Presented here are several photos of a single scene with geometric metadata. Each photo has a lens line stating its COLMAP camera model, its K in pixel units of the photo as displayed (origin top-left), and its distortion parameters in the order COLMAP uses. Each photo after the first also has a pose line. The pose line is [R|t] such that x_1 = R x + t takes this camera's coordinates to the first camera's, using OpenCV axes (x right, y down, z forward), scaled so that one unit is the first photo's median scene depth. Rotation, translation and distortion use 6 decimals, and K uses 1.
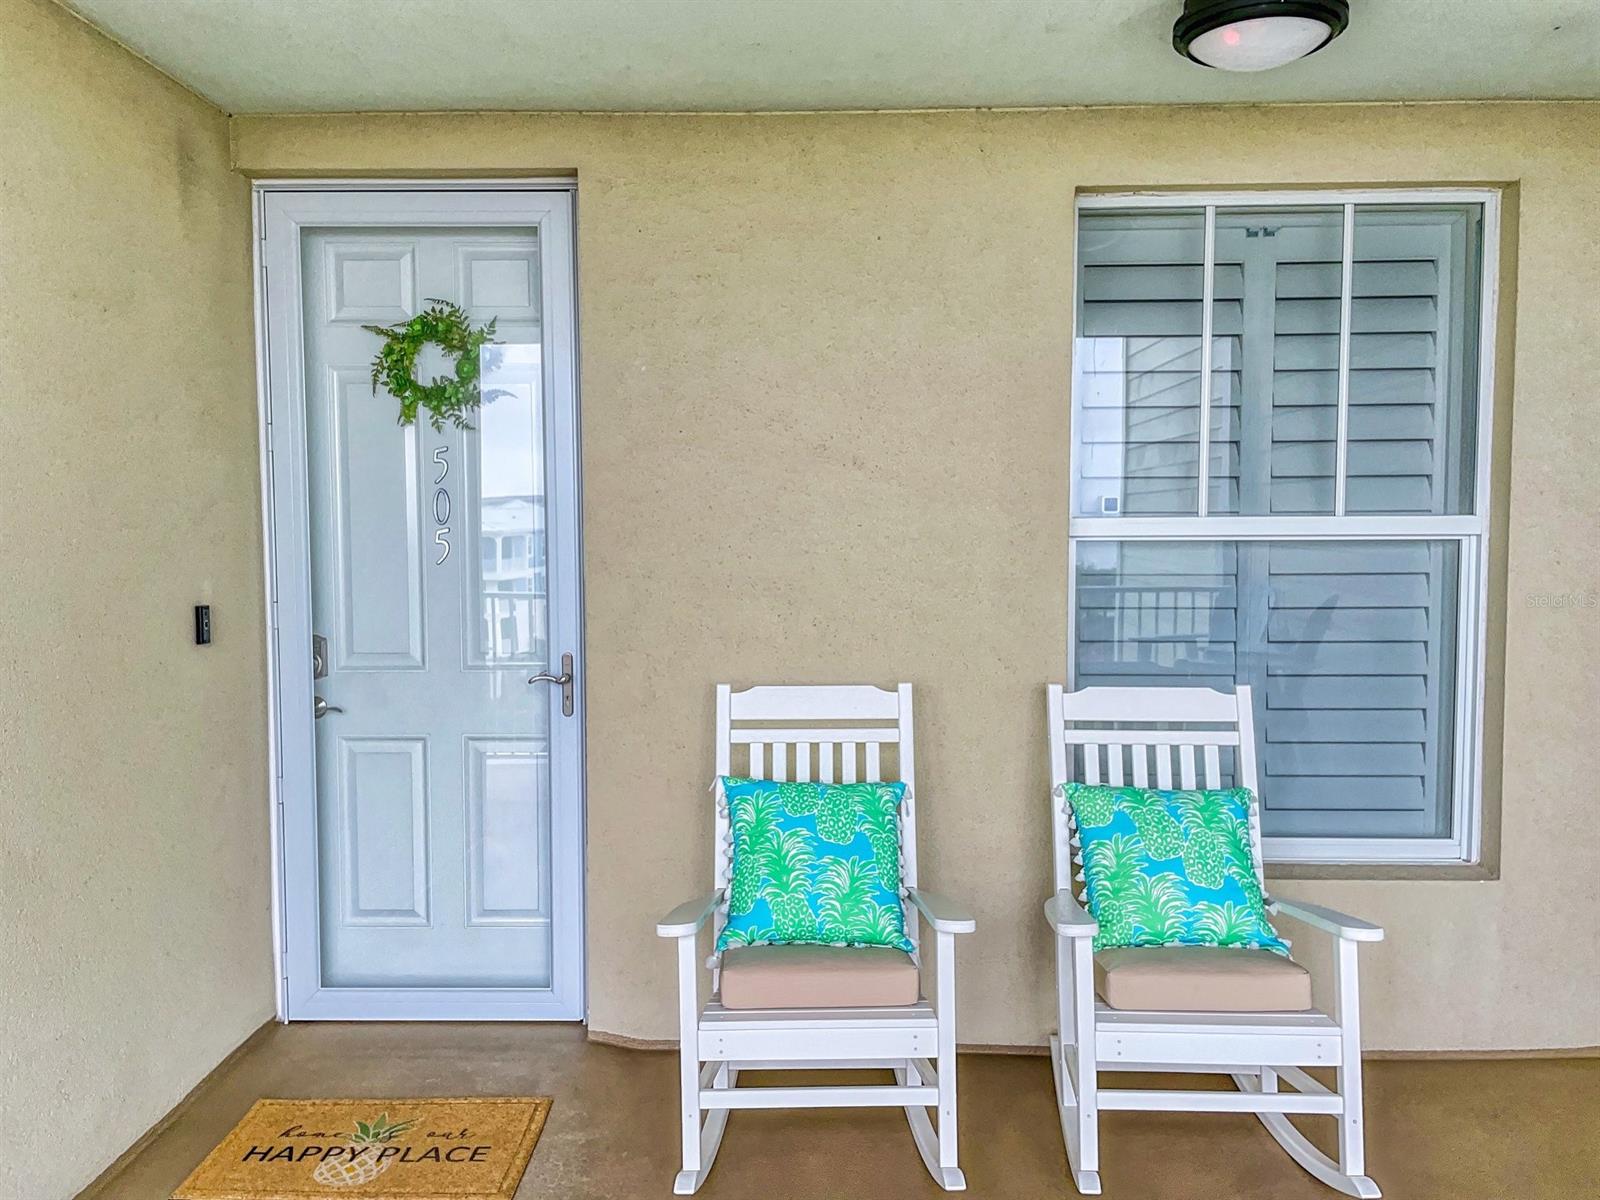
lens RADIAL K [[1212.7, 0, 798.0], [0, 1212.7, 590.4], [0, 0, 1]] dist [0.030972, -0.006172]
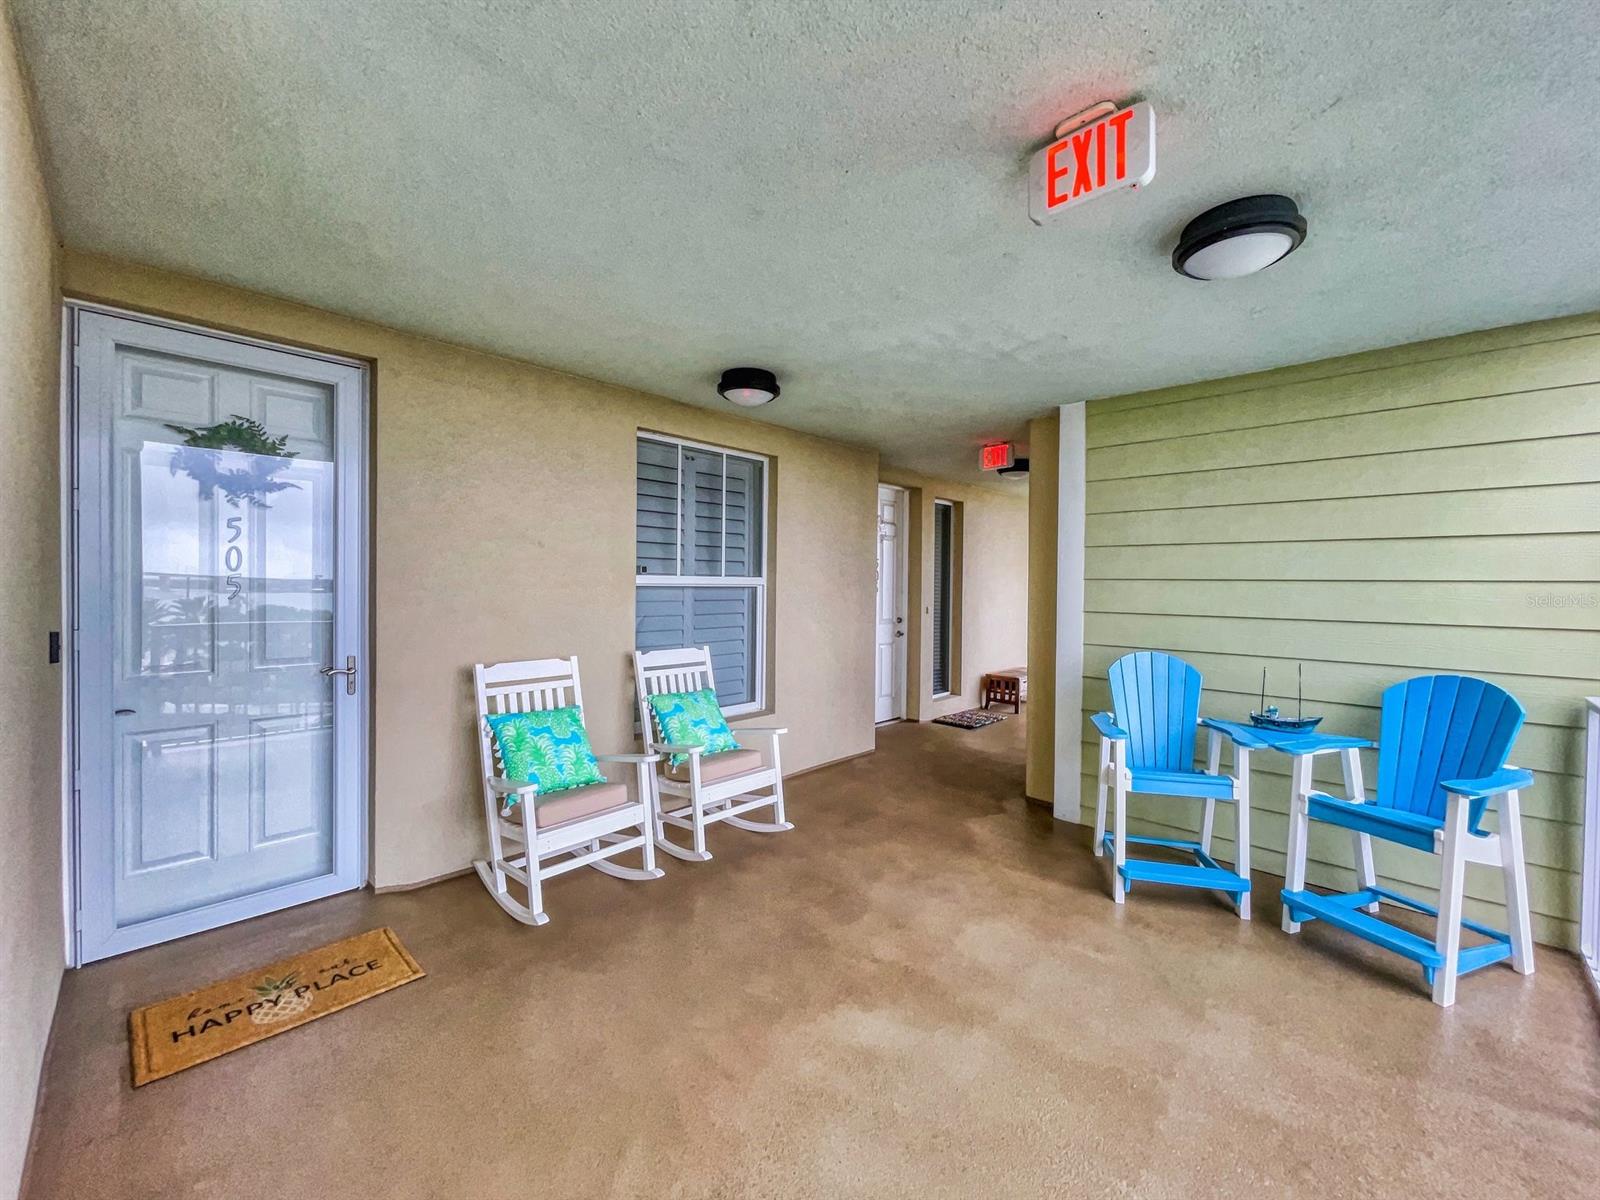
lens RADIAL K [[637.0, 0, 791.1], [0, 637.0, 592.5], [0, 0, 1]] dist [0.001193, -0.000472]
pose [[0.681029, -0.001332, 0.732255, -0.439769], [0.023056, 0.999542, -0.019625, -0.000187], [-0.731893, 0.030248, 0.680748, 0.011890]]
